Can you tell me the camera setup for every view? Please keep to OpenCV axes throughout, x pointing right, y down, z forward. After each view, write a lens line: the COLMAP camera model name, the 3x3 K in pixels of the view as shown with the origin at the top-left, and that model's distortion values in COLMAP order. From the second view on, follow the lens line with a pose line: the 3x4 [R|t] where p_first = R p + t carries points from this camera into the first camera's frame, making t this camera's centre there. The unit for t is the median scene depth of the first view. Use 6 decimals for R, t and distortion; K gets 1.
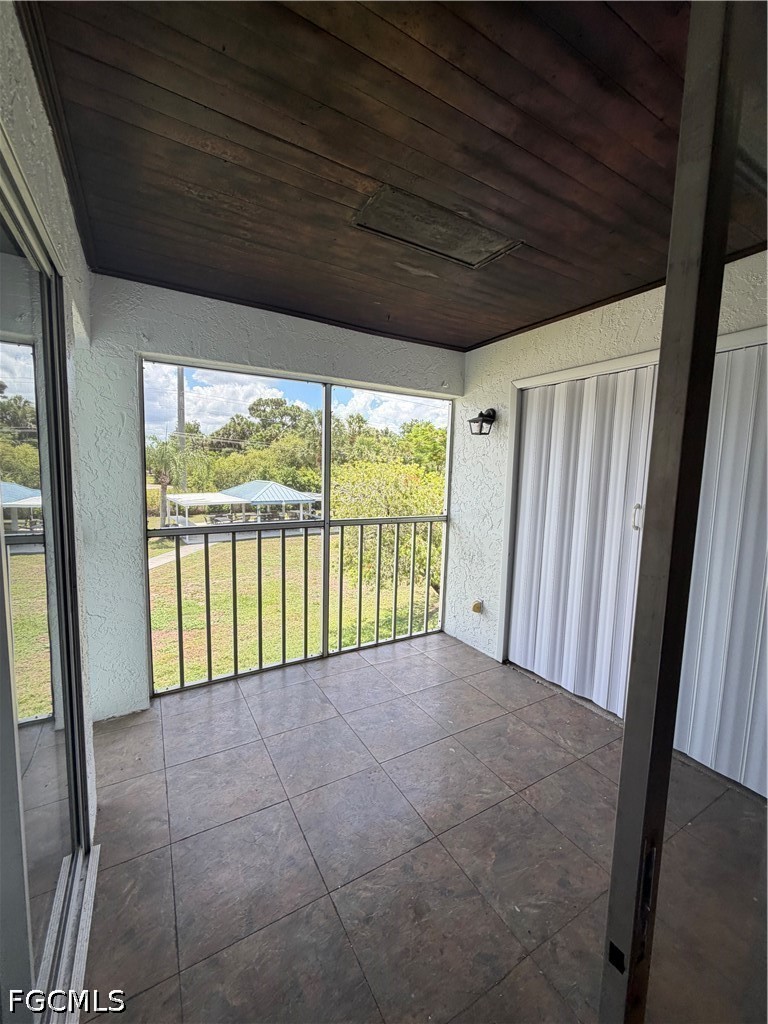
lens RADIAL K [[412.3, 0, 384.5], [0, 412.3, 509.4], [0, 0, 1]] dist [-0.001518, 0.000125]
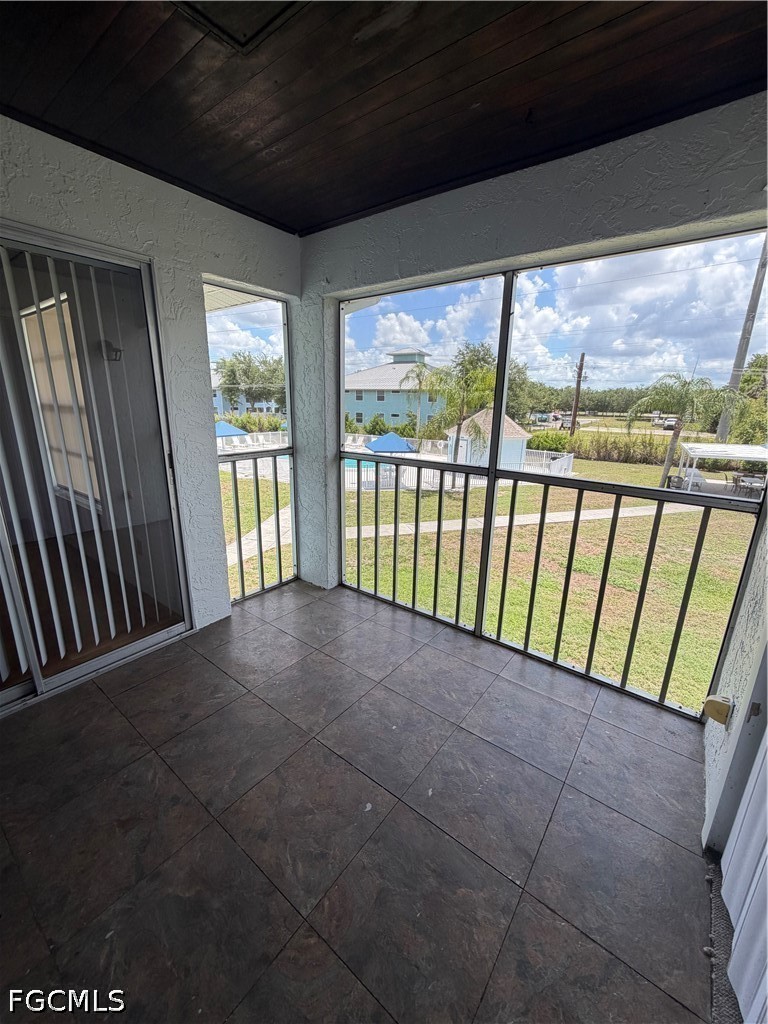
lens RADIAL K [[412.3, 0, 385.1], [0, 412.3, 510.1], [0, 0, 1]] dist [-0.001518, 0.000125]
pose [[0.370803, 0.223503, -0.901416, 0.477559], [-0.104631, 0.974484, 0.198579, -0.027670], [0.922799, 0.020683, 0.384727, 0.524293]]
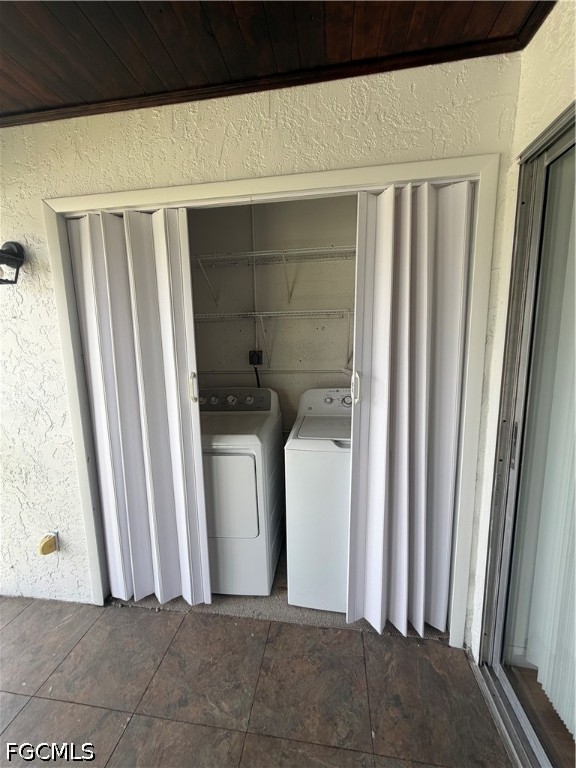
lens RADIAL K [[309.2, 0, 284.8], [0, 309.2, 383.4], [0, 0, 1]] dist [-0.001518, 0.000125]
pose [[0.633250, -0.151841, 0.758906, 0.134900], [0.114751, 0.988148, 0.101957, -0.034827], [-0.765393, 0.022521, 0.643169, 0.400721]]
